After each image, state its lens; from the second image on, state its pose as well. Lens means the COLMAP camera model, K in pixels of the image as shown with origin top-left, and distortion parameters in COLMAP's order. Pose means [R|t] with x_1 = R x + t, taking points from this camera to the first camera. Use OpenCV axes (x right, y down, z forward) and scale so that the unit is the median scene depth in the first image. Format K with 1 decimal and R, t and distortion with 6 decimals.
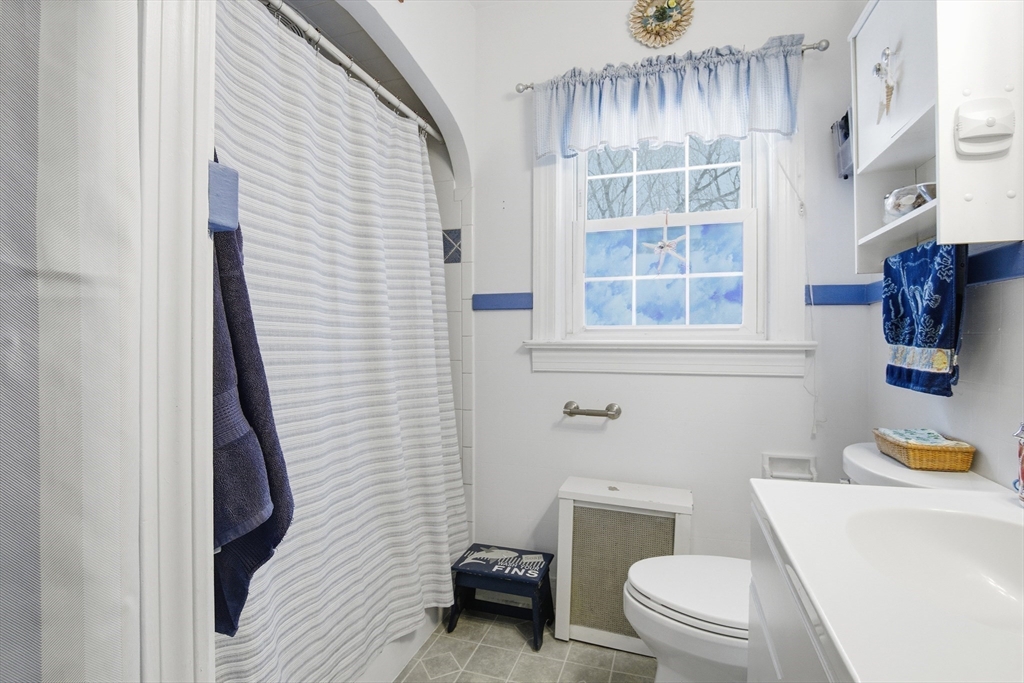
lens RADIAL K [[513.9, 0, 508.7], [0, 513.9, 338.8], [0, 0, 1]] dist [-0.019904, -0.001568]
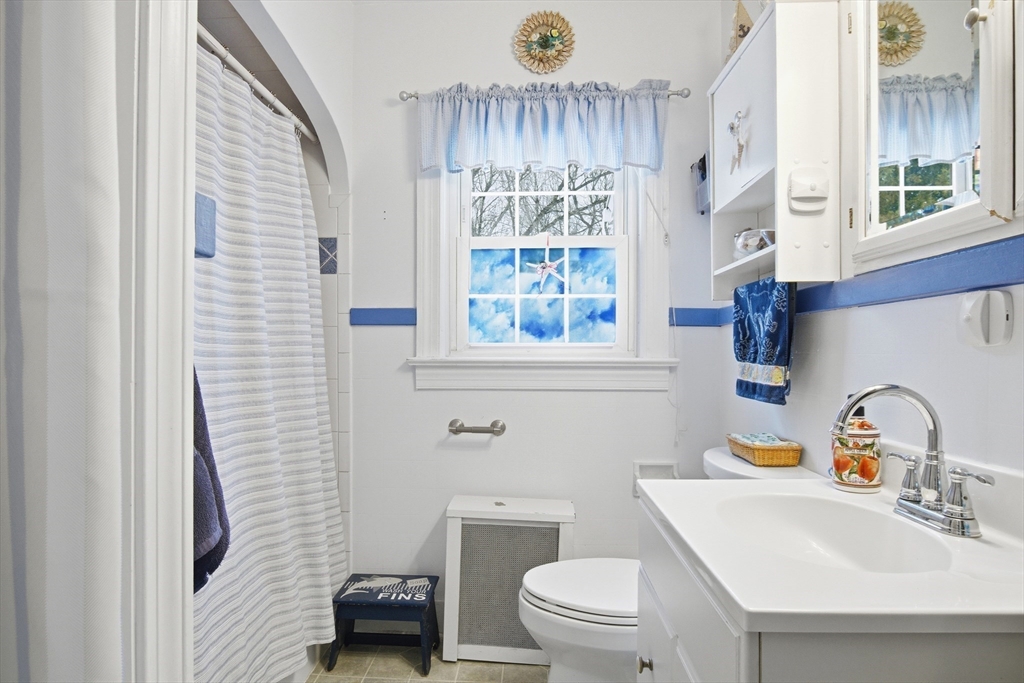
lens RADIAL K [[556.6, 0, 509.2], [0, 556.6, 349.5], [0, 0, 1]] dist [-0.000328, -0.021982]
pose [[0.963969, 0.003334, 0.265995, -0.073626], [-0.001451, 0.999972, -0.007273, -0.005392], [-0.266012, 0.006625, 0.963947, -0.070030]]
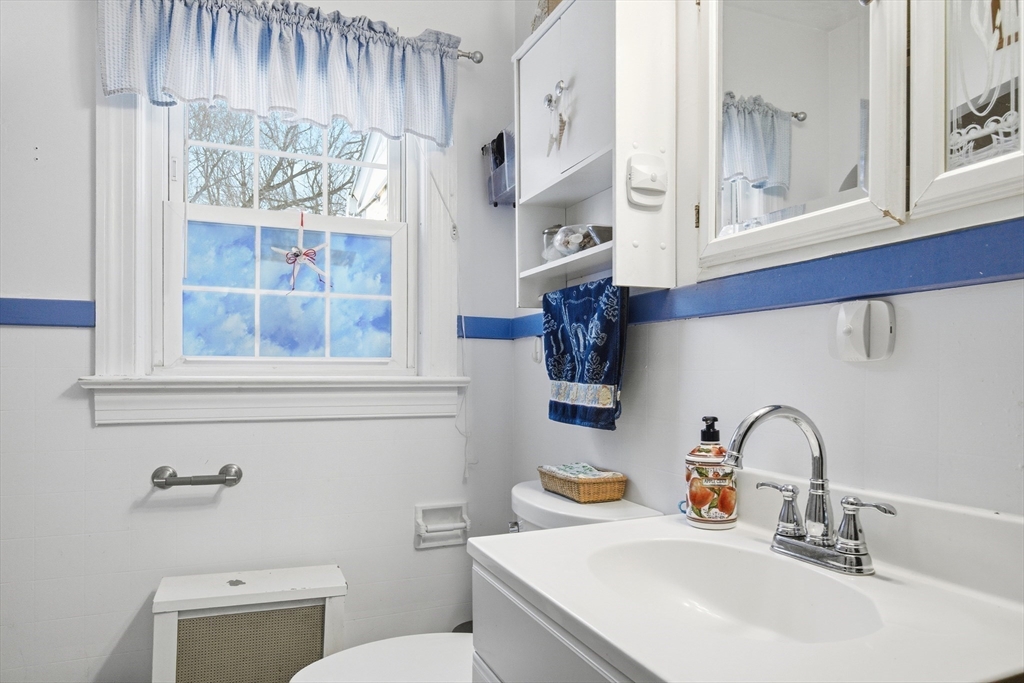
lens RADIAL K [[638.3, 0, 508.5], [0, 638.3, 374.1], [0, 0, 1]] dist [-0.002413, -0.003976]
pose [[0.759130, 0.000740, 0.650939, -0.090872], [-0.001952, 0.999997, 0.001140, -0.002318], [-0.650937, -0.002137, 0.759129, 0.074324]]
